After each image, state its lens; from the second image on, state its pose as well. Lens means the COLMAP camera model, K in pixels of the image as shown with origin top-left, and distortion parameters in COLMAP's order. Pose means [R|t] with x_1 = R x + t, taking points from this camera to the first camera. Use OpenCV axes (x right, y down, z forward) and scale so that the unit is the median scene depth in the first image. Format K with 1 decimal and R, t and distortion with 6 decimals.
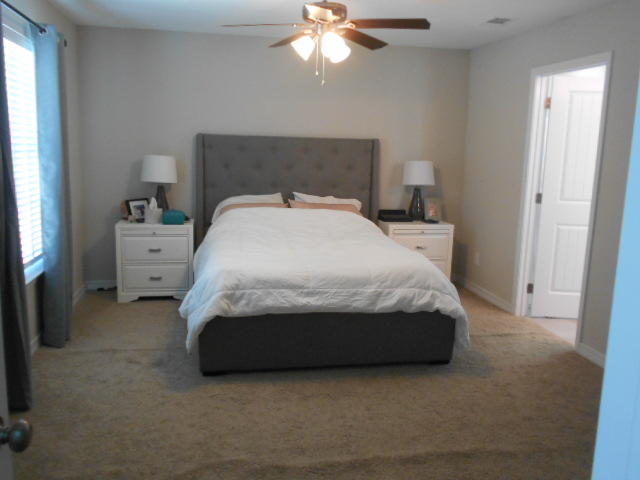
lens RADIAL K [[560.8, 0, 320.0], [0, 560.8, 240.0], [0, 0, 1]] dist [-0.005944, -0.004746]
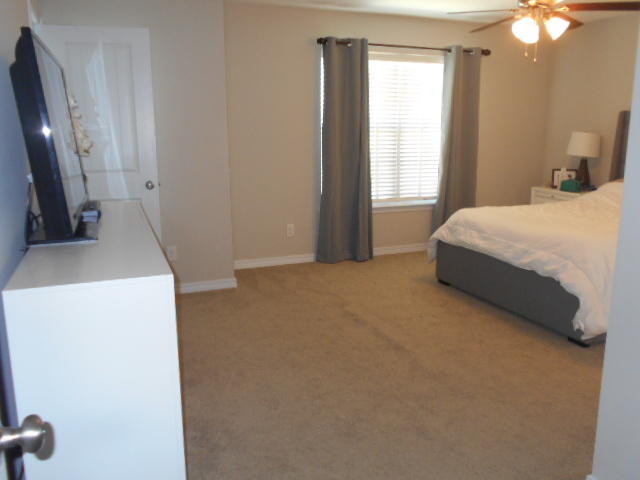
lens RADIAL K [[560.8, 0, 320.0], [0, 560.8, 240.0], [0, 0, 1]] dist [-0.005944, -0.004746]
pose [[0.210816, 0.172519, -0.962182, 1.073859], [-0.160082, 0.977108, 0.140121, -0.014515], [0.964329, 0.124488, 0.233608, 0.357469]]
